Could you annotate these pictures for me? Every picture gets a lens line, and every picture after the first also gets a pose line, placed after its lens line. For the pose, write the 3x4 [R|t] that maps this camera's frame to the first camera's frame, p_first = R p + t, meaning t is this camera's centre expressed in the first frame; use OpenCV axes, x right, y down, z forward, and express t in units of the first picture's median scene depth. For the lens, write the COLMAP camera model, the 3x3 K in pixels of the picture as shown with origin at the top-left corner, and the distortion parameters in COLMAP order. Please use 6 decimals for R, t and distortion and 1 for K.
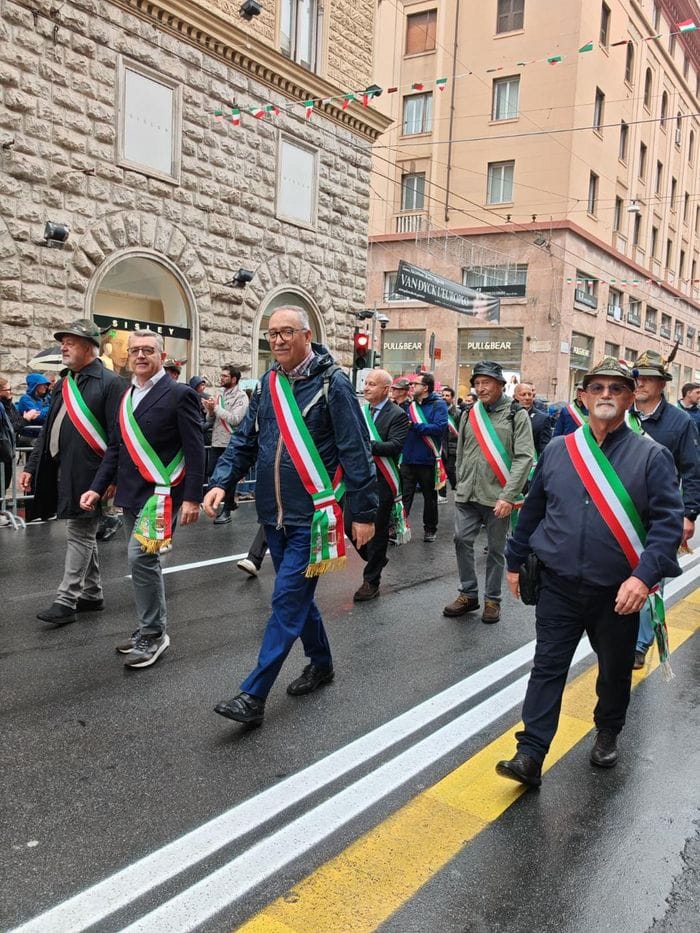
lens RADIAL K [[832.5, 0, 350.0], [0, 832.5, 466.5], [0, 0, 1]] dist [0.002679, -0.015797]
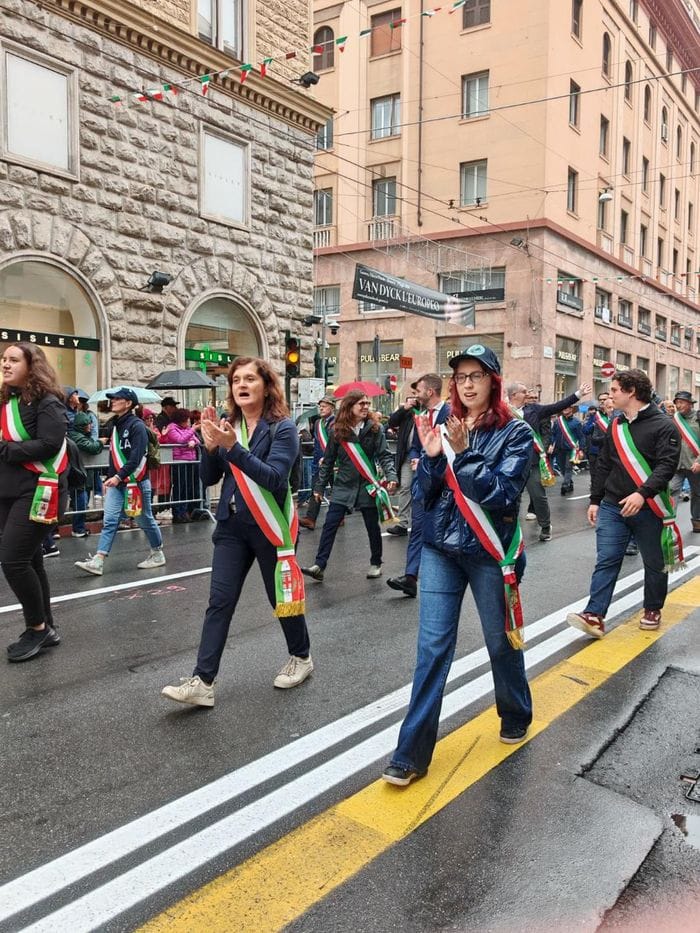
lens RADIAL K [[818.9, 0, 350.0], [0, 818.9, 466.5], [0, 0, 1]] dist [-0.001638, -0.004003]
pose [[0.999025, -0.036570, -0.024719, 0.080538], [0.035988, 0.999074, -0.023586, 0.002390], [0.025559, 0.022673, 0.999416, 0.102377]]
